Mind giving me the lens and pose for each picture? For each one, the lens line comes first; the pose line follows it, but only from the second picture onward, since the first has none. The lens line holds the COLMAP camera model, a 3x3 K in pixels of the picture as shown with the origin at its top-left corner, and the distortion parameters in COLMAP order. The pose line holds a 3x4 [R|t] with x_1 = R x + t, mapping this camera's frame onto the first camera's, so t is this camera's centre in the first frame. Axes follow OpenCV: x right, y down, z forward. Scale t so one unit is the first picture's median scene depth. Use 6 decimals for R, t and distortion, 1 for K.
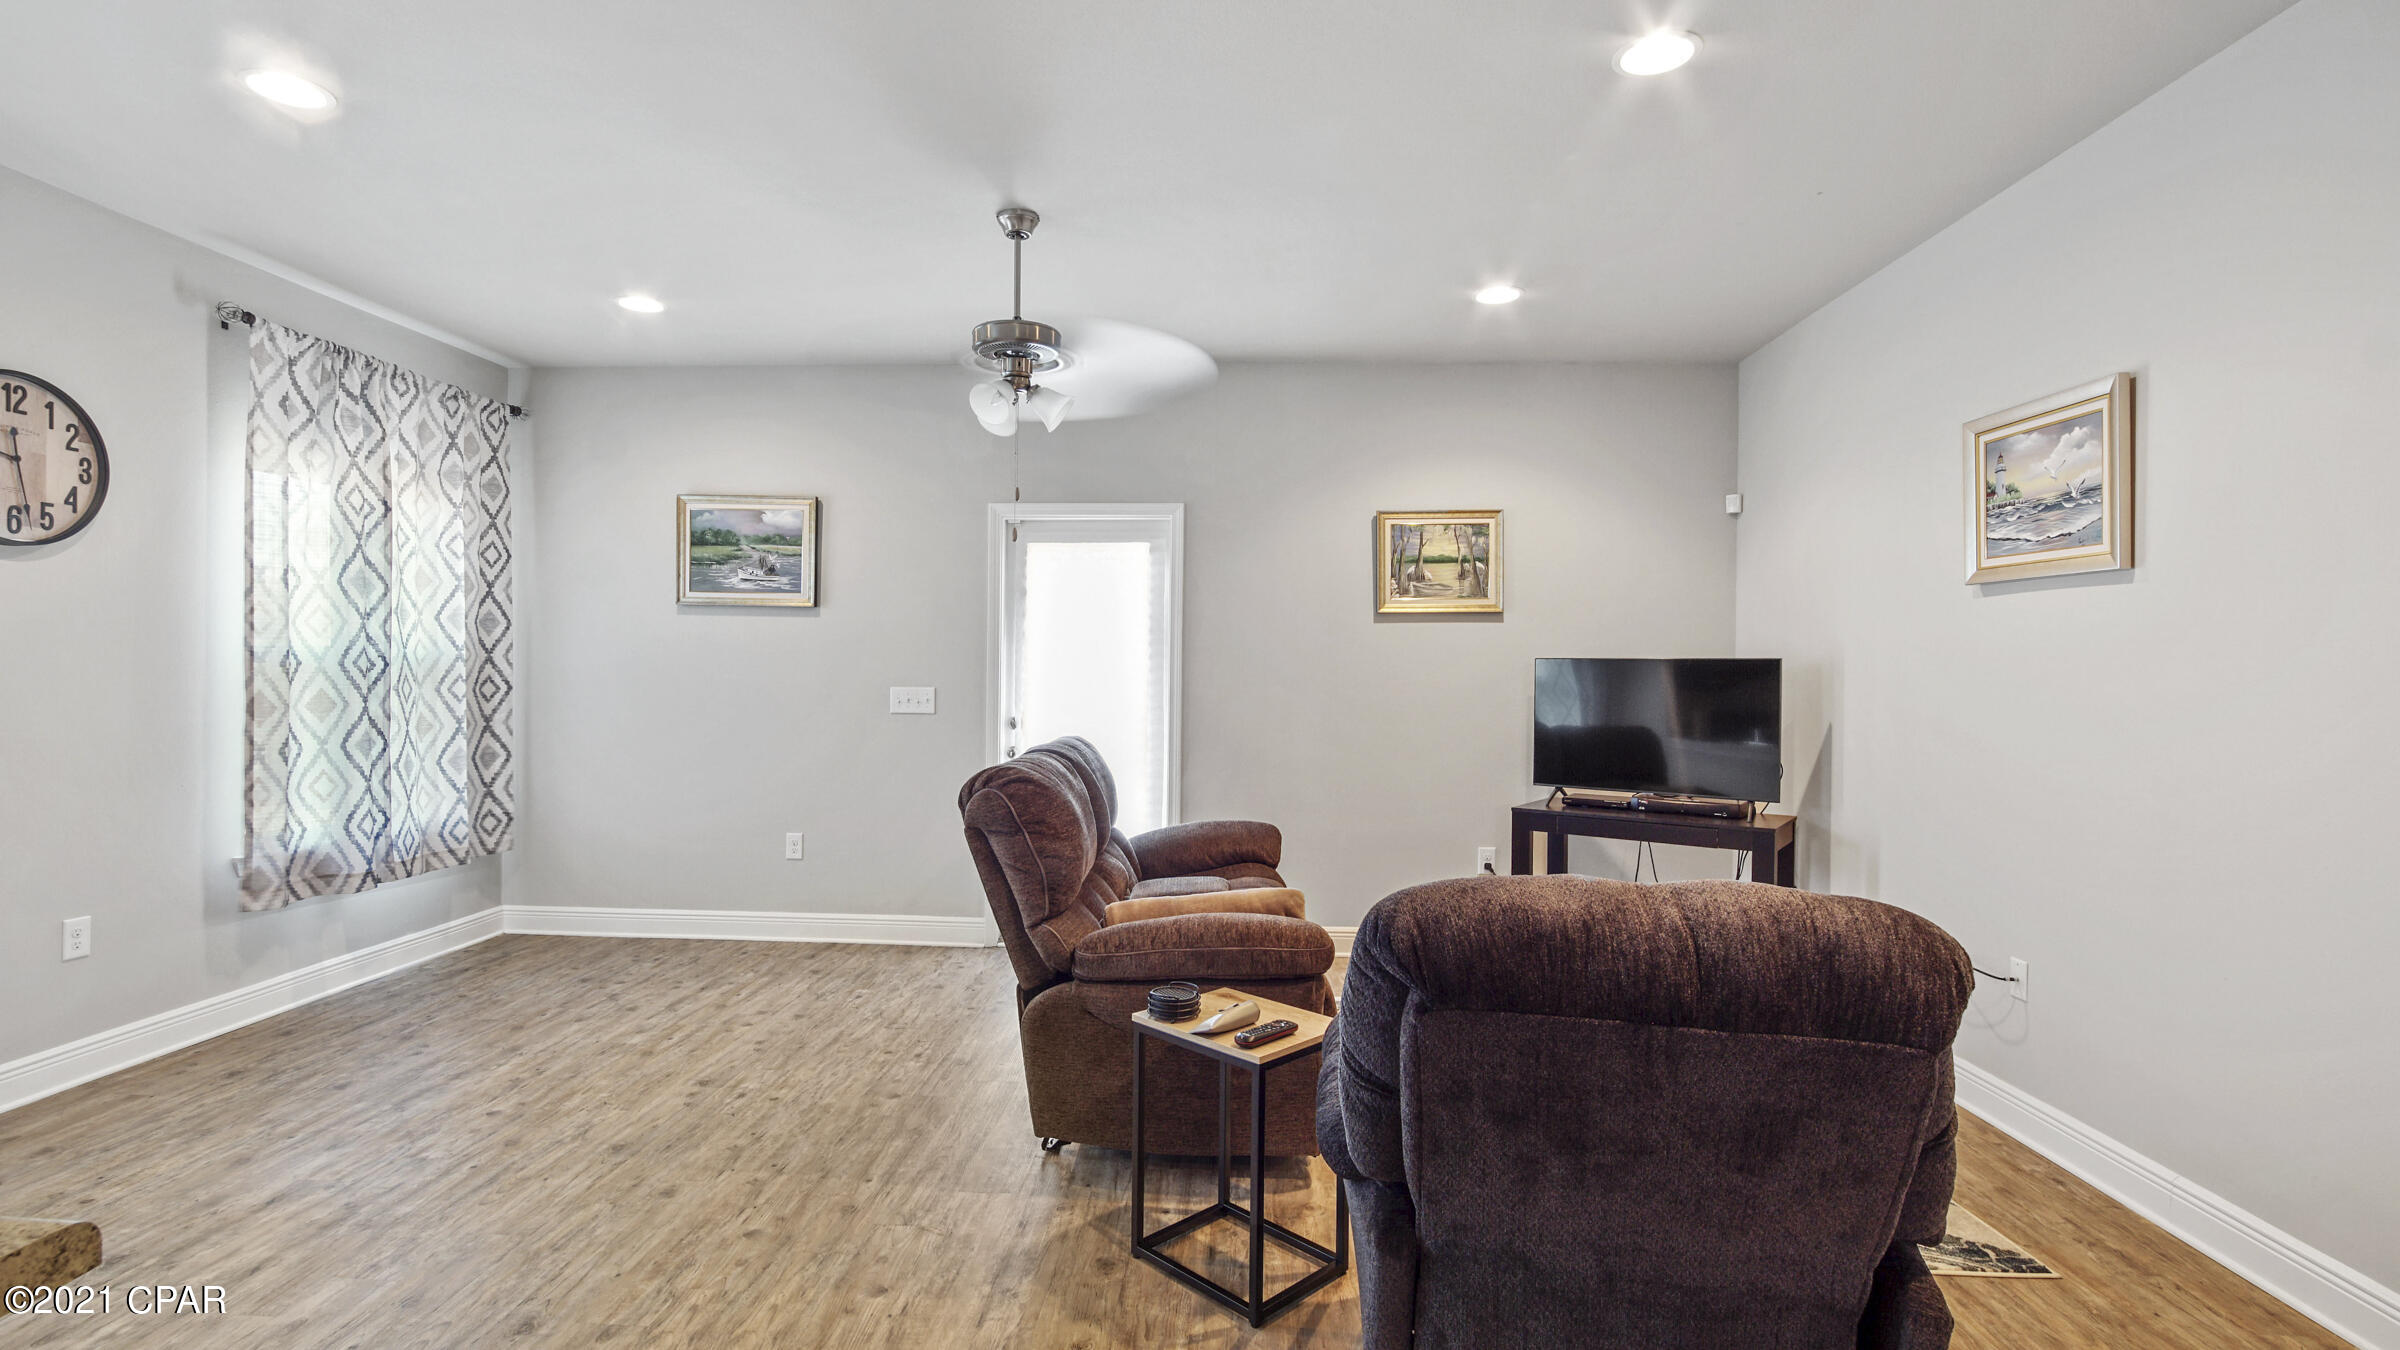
lens RADIAL K [[1136.5, 0, 1202.0], [0, 1136.5, 659.0], [0, 0, 1]] dist [-0.001122, -0.001710]
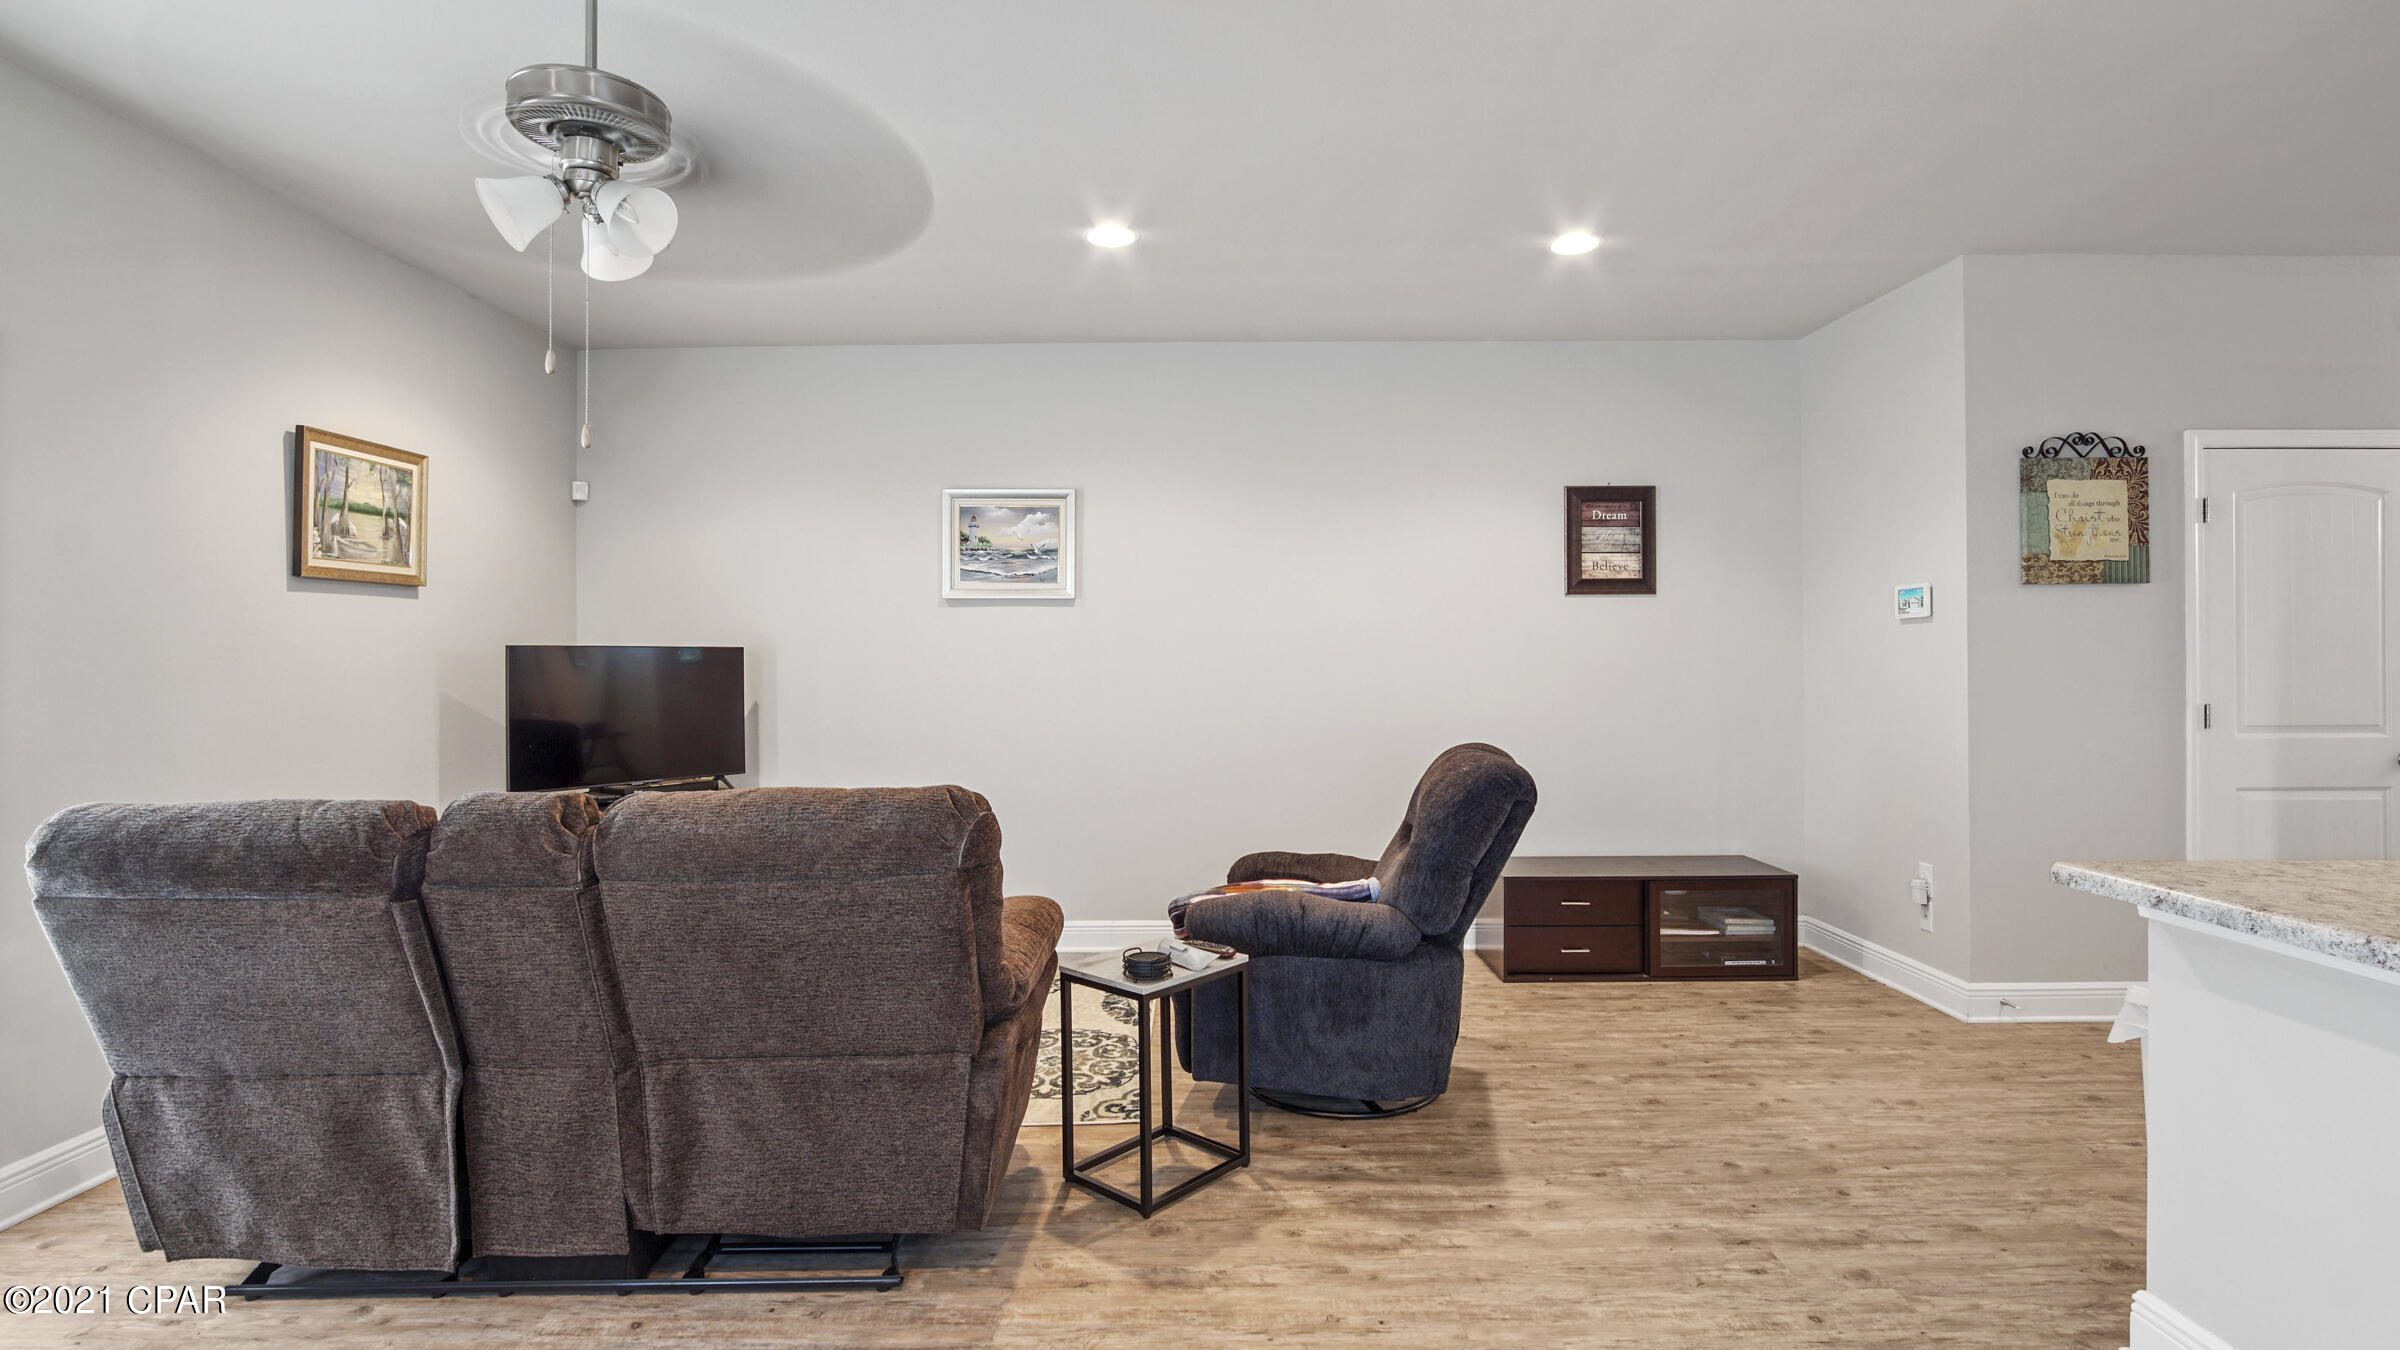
lens RADIAL K [[1136.5, 0, 1202.0], [0, 1136.5, 659.0], [0, 0, 1]] dist [-0.001122, -0.001710]
pose [[-0.066049, -0.007506, 0.997788, -0.556091], [-0.004751, 0.999963, 0.007208, 0.000916], [-0.997805, -0.004264, -0.066082, 0.512894]]
